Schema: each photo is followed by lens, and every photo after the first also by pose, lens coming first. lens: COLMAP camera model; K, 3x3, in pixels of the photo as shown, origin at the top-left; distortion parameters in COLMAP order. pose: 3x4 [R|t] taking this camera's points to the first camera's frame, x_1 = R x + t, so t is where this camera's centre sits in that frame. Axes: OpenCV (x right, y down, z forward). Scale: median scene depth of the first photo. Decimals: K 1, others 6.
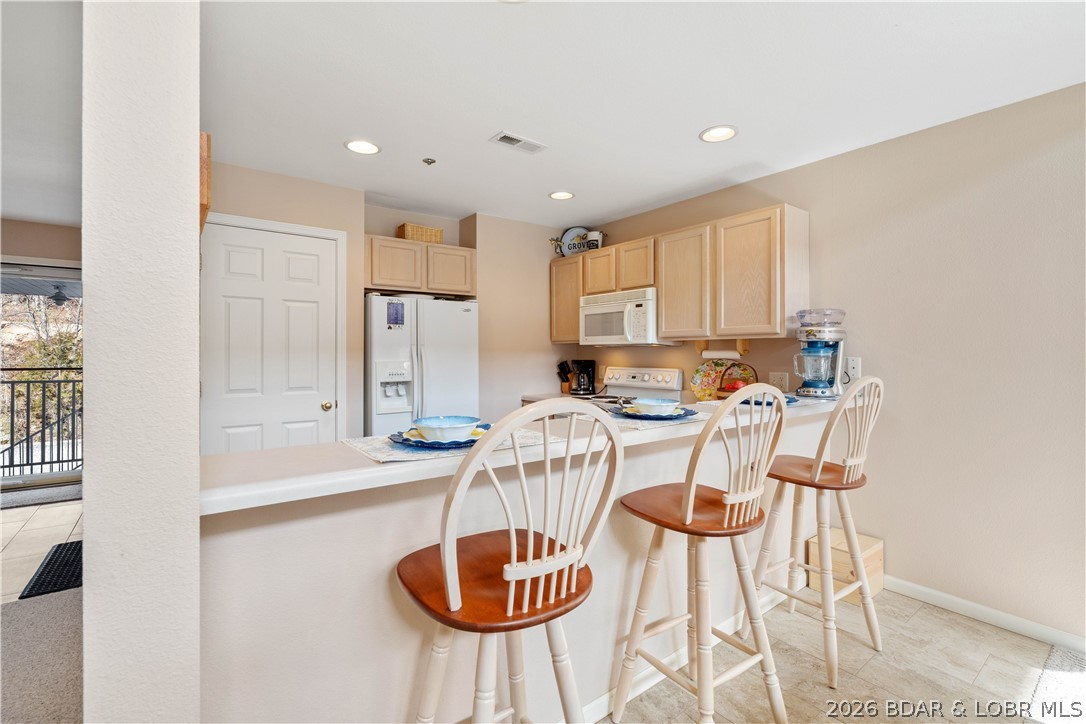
lens RADIAL K [[485.5, 0, 543.8], [0, 485.5, 350.4], [0, 0, 1]] dist [-0.007445, 0.001101]
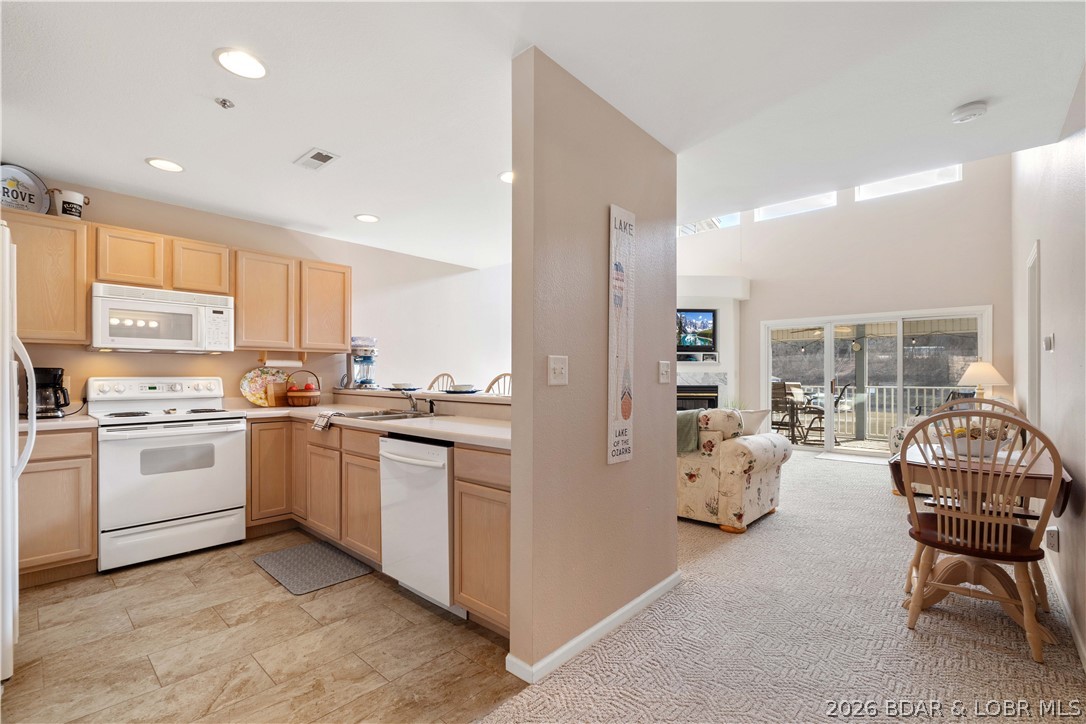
lens RADIAL K [[485.5, 0, 549.4], [0, 485.5, 379.9], [0, 0, 1]] dist [-0.007445, 0.001101]
pose [[-0.192213, -0.004272, 0.981344, -0.883715], [-0.000622, 0.999991, 0.004231, 0.040159], [-0.981353, 0.000203, -0.192214, 0.517303]]
